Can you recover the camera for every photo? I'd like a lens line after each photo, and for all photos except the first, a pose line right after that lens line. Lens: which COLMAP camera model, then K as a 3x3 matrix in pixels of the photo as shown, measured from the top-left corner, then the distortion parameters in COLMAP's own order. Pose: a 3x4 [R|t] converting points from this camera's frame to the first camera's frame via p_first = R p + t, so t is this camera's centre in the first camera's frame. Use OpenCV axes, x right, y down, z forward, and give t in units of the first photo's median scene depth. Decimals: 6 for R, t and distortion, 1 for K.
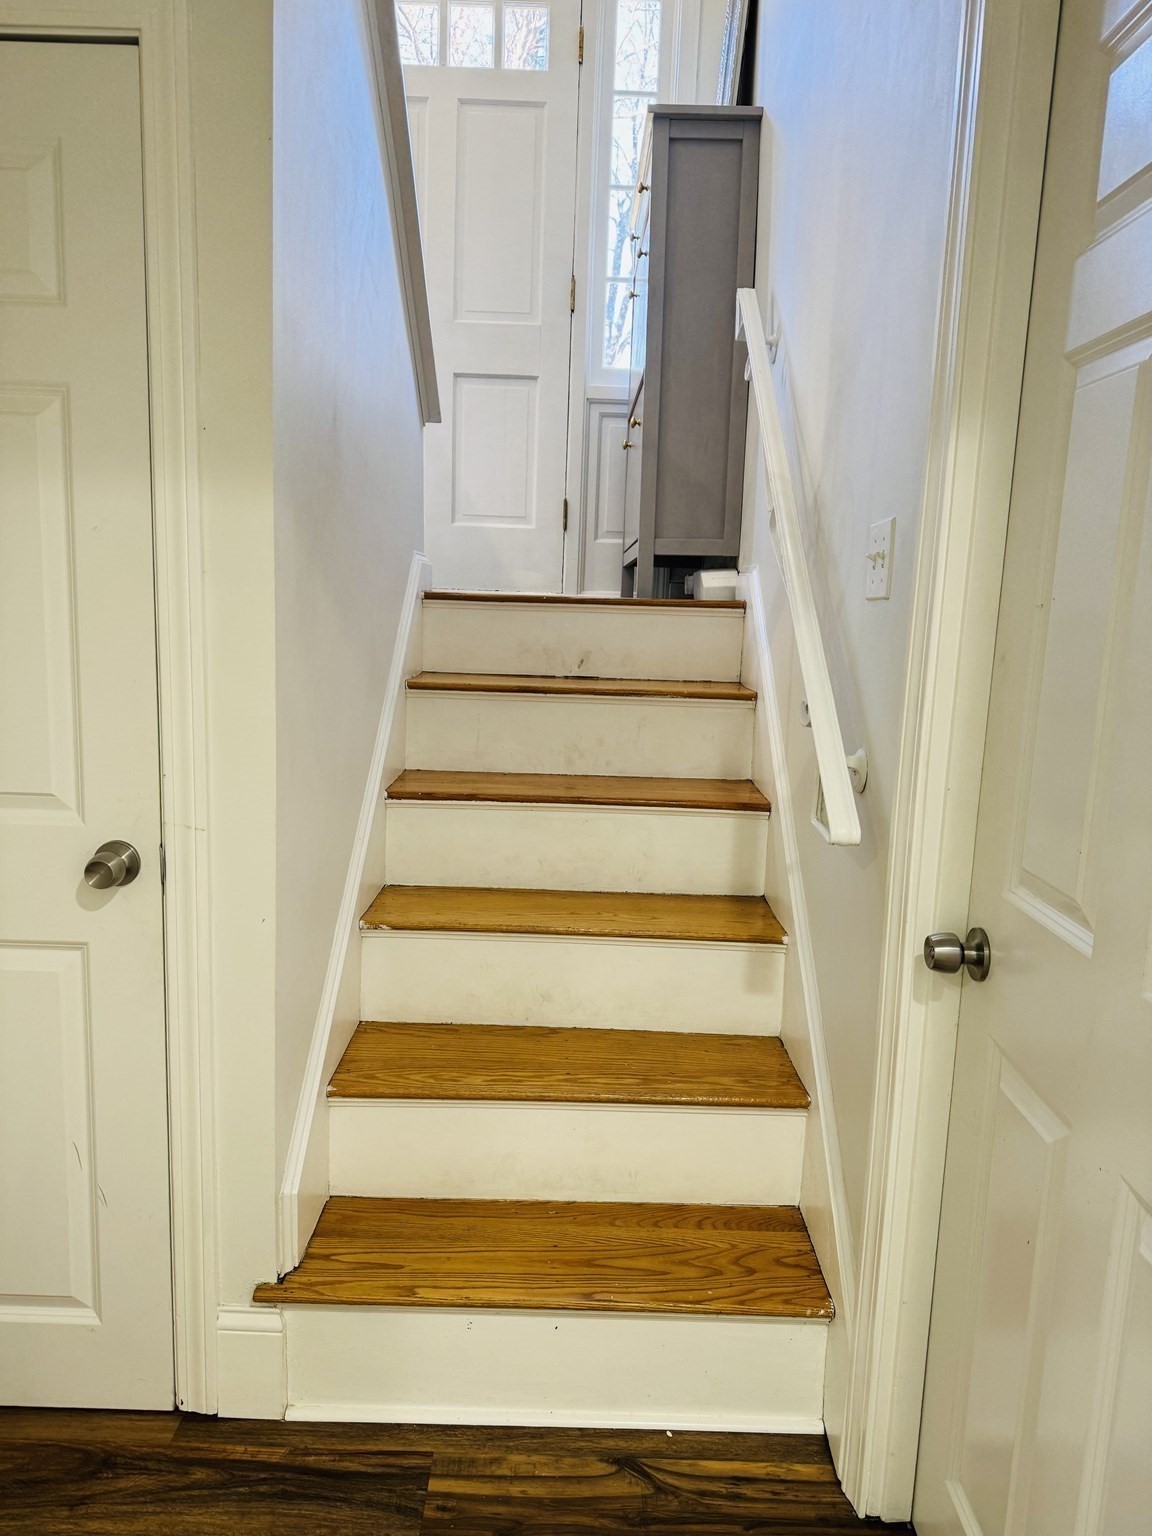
lens RADIAL K [[1070.2, 0, 580.2], [0, 1070.2, 774.0], [0, 0, 1]] dist [0.166081, -0.295603]
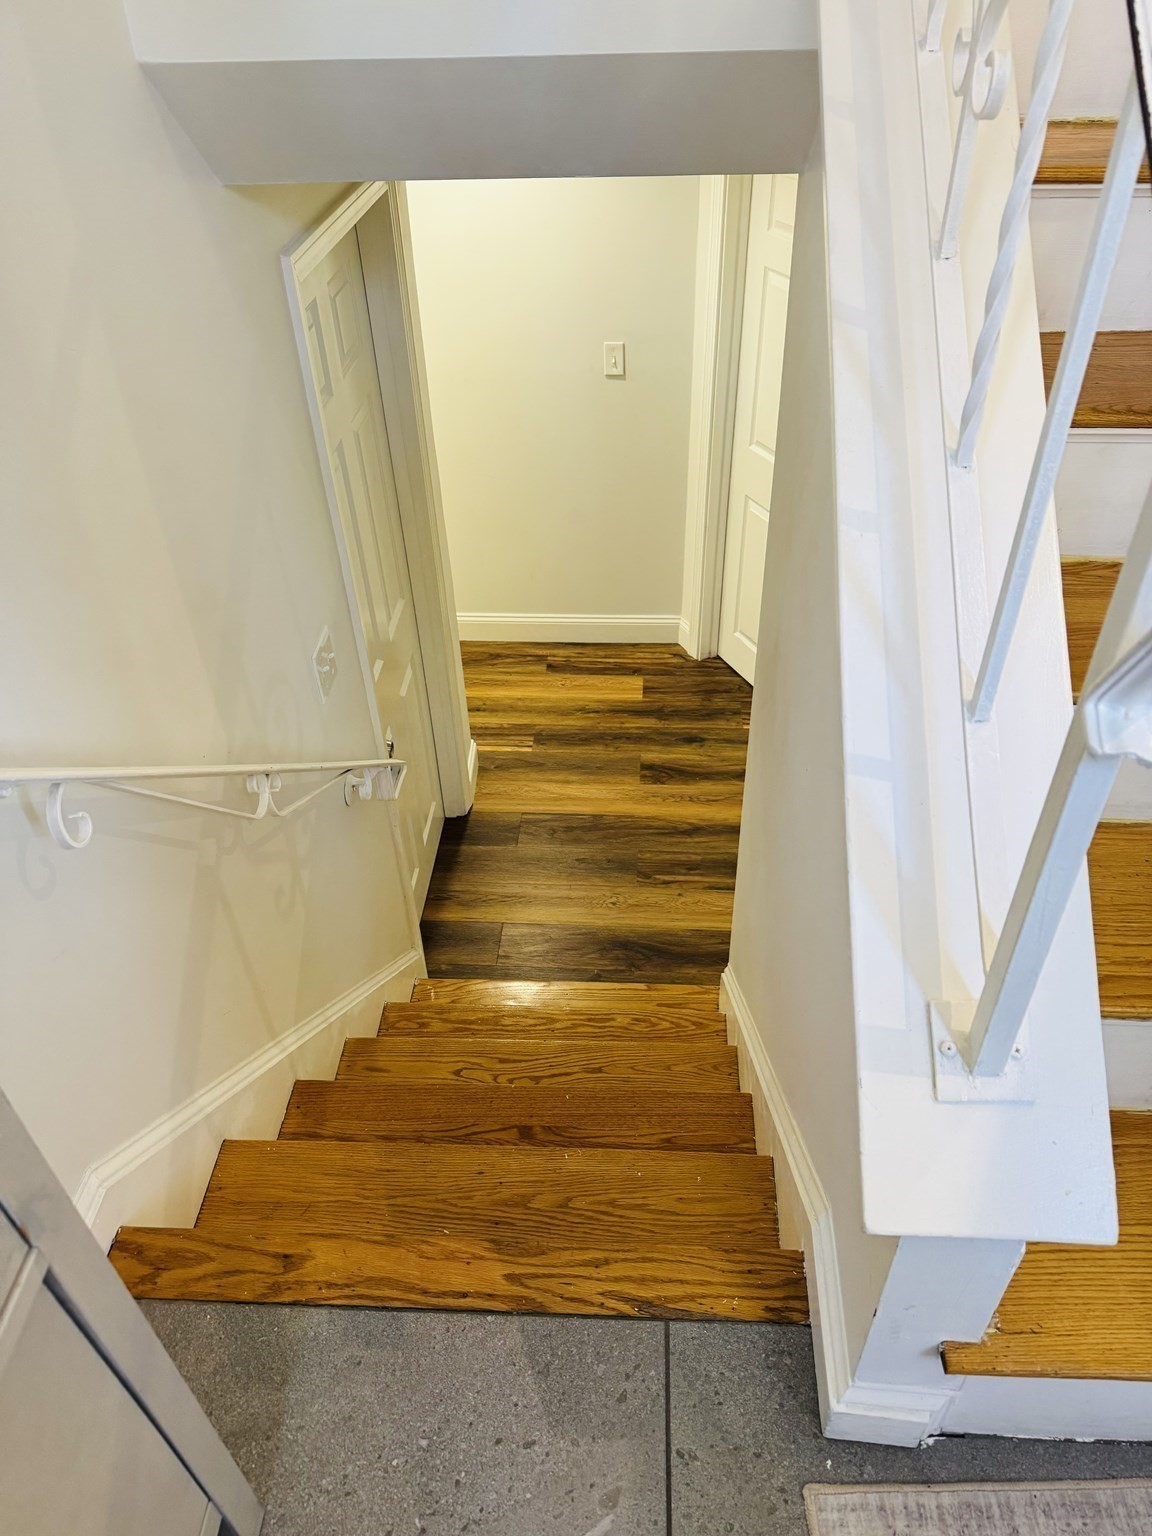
lens RADIAL K [[1070.2, 0, 580.2], [0, 1070.2, 774.0], [0, 0, 1]] dist [0.166081, -0.295603]
pose [[-0.997543, -0.050416, 0.048653, -0.084061], [0.003748, 0.655019, 0.755603, -0.841286], [-0.069963, 0.753929, -0.653220, 1.471751]]
